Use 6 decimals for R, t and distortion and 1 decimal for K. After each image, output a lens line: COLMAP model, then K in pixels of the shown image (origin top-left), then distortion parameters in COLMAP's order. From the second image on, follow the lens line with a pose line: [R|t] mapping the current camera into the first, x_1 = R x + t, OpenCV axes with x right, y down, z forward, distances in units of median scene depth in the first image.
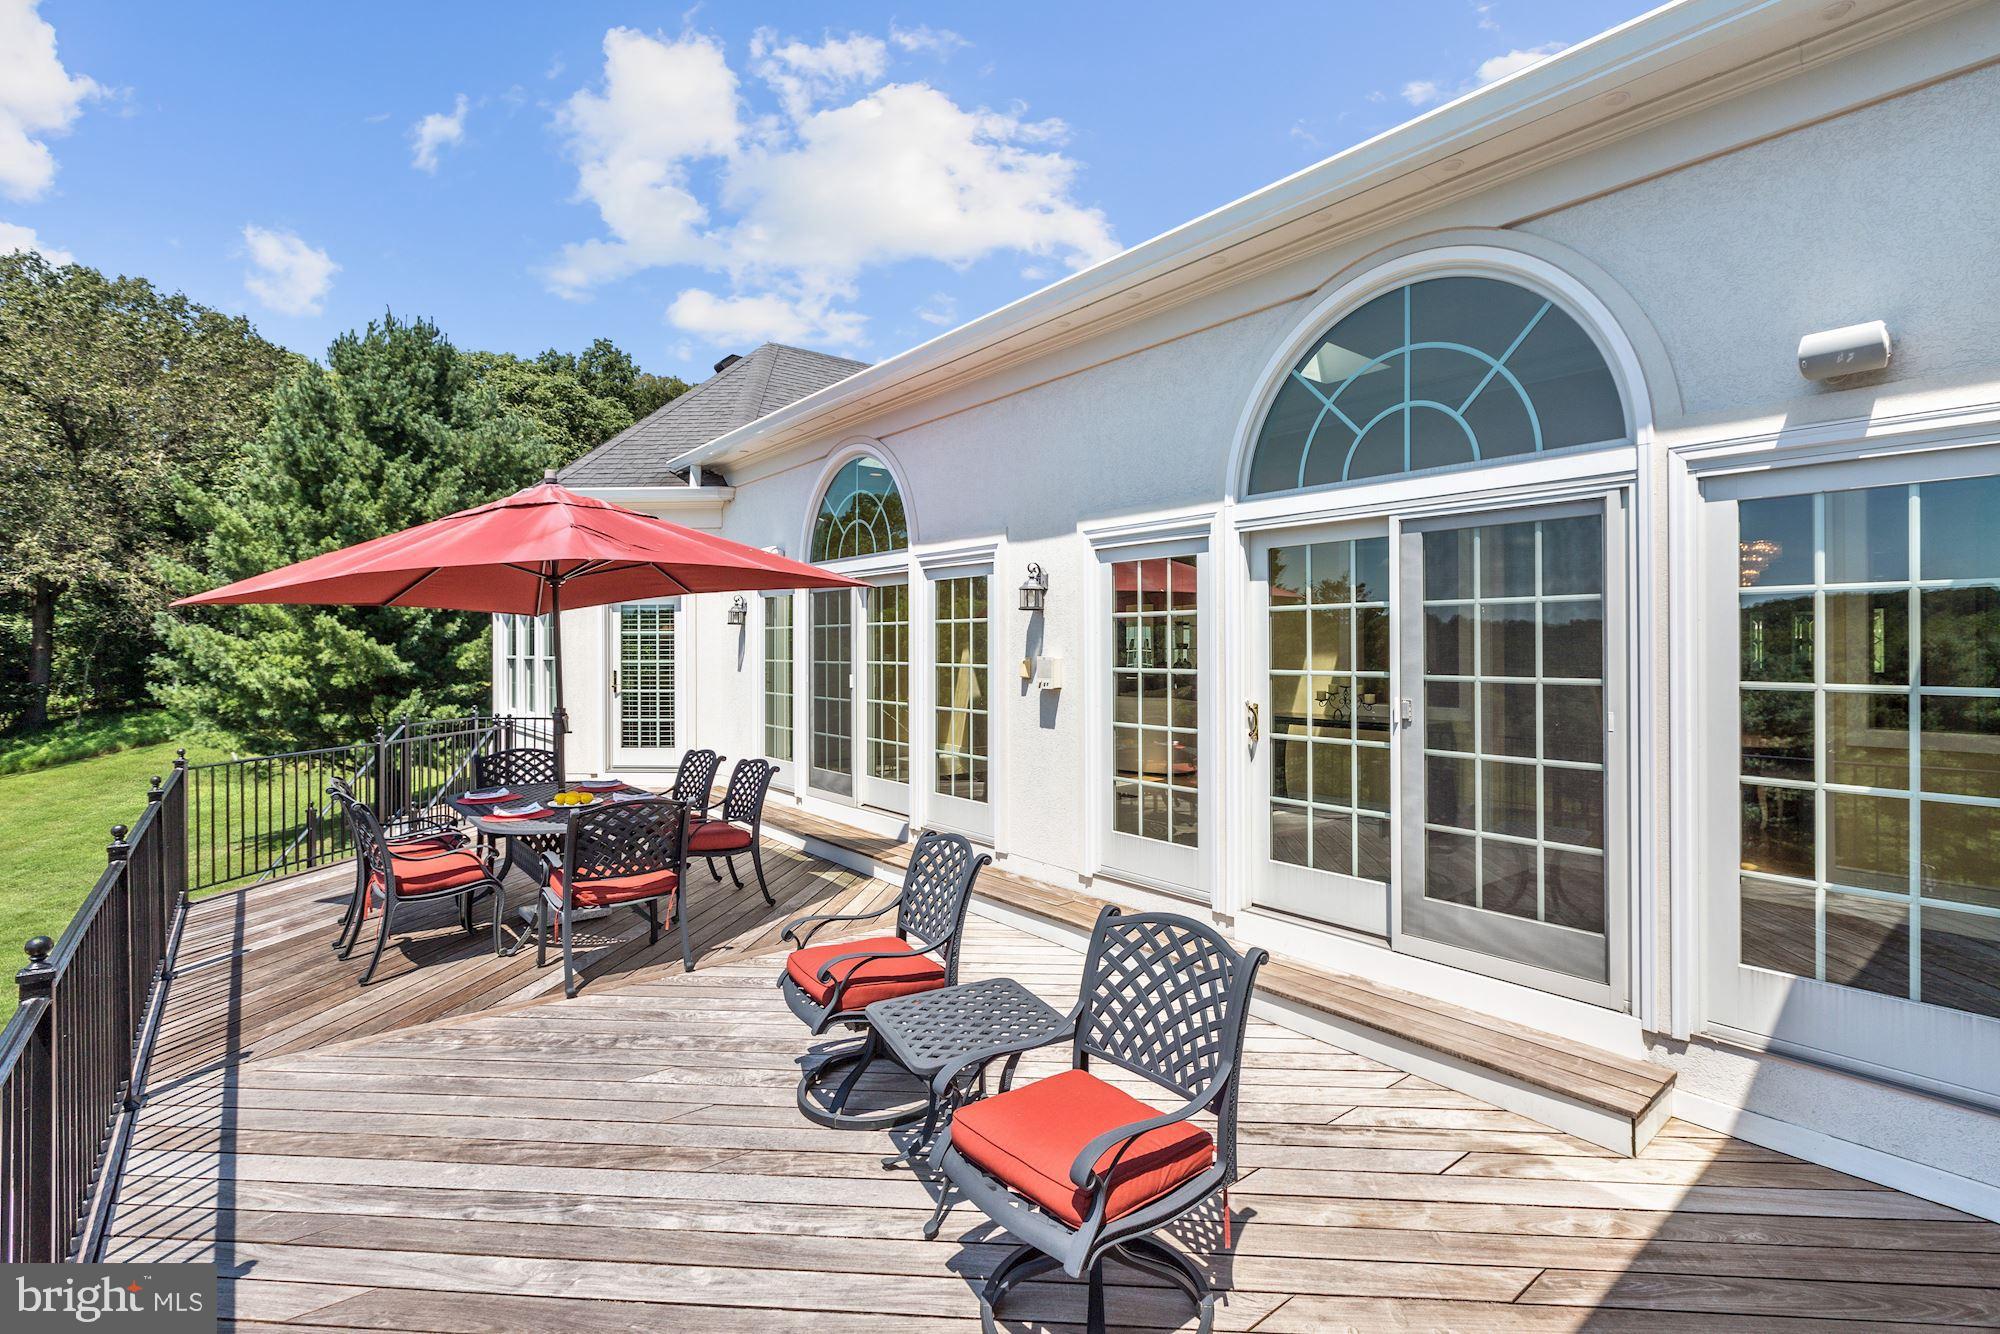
lens RADIAL K [[910.5, 0, 992.6], [0, 910.5, 669.3], [0, 0, 1]] dist [0.000429, -0.000334]
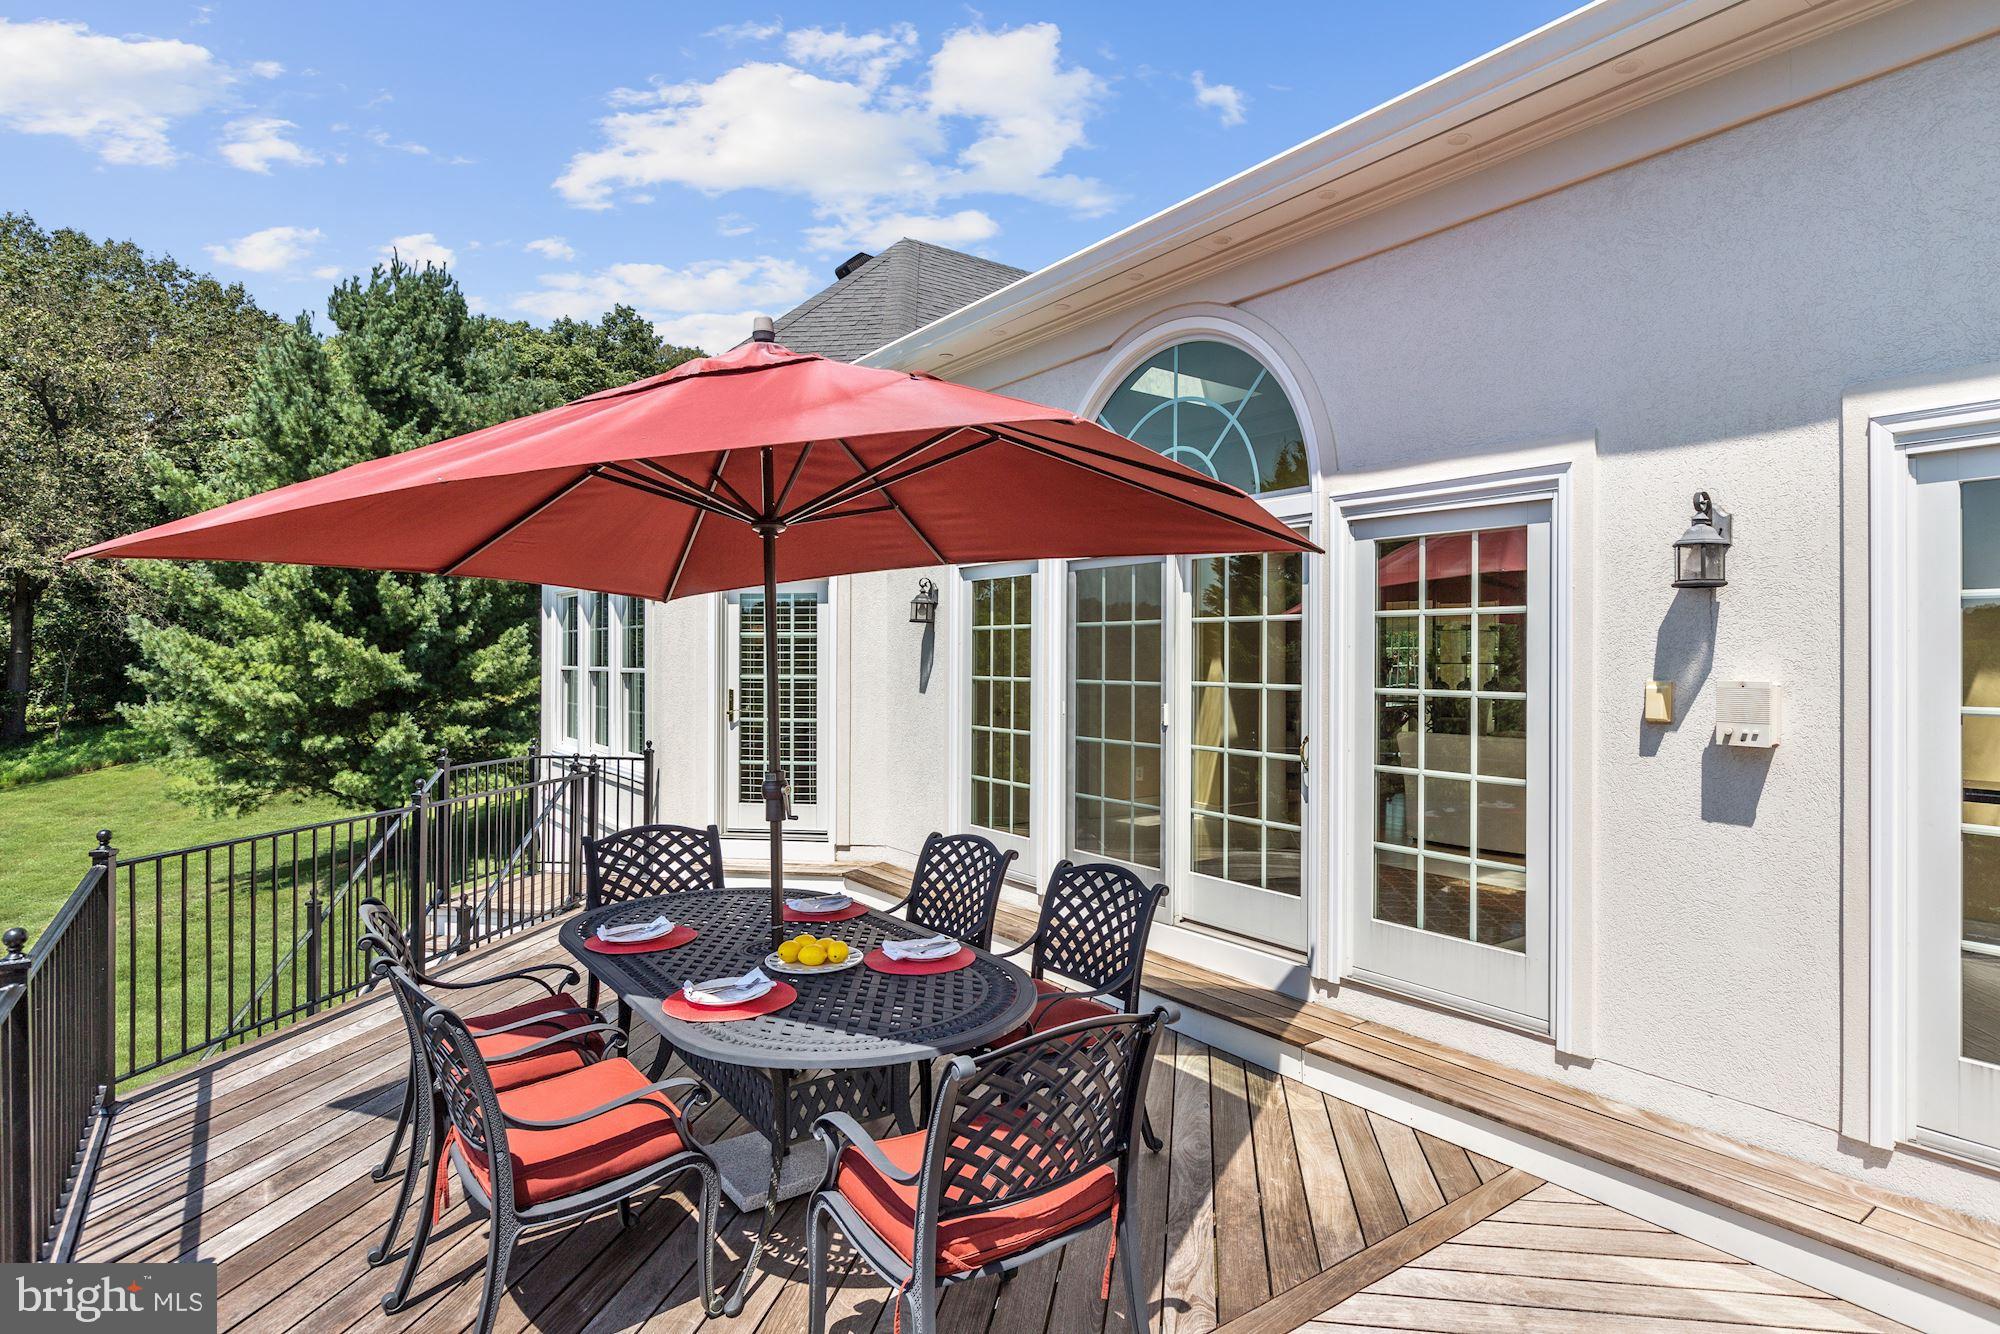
lens RADIAL K [[1130.2, 0, 1002.4], [0, 1130.2, 662.3], [0, 0, 1]] dist [-0.005223, 0.002442]
pose [[0.996369, 0.005637, -0.084958, -0.089878], [-0.007422, 0.999758, -0.020711, -0.002171], [0.084821, 0.021266, 0.996169, 0.113106]]
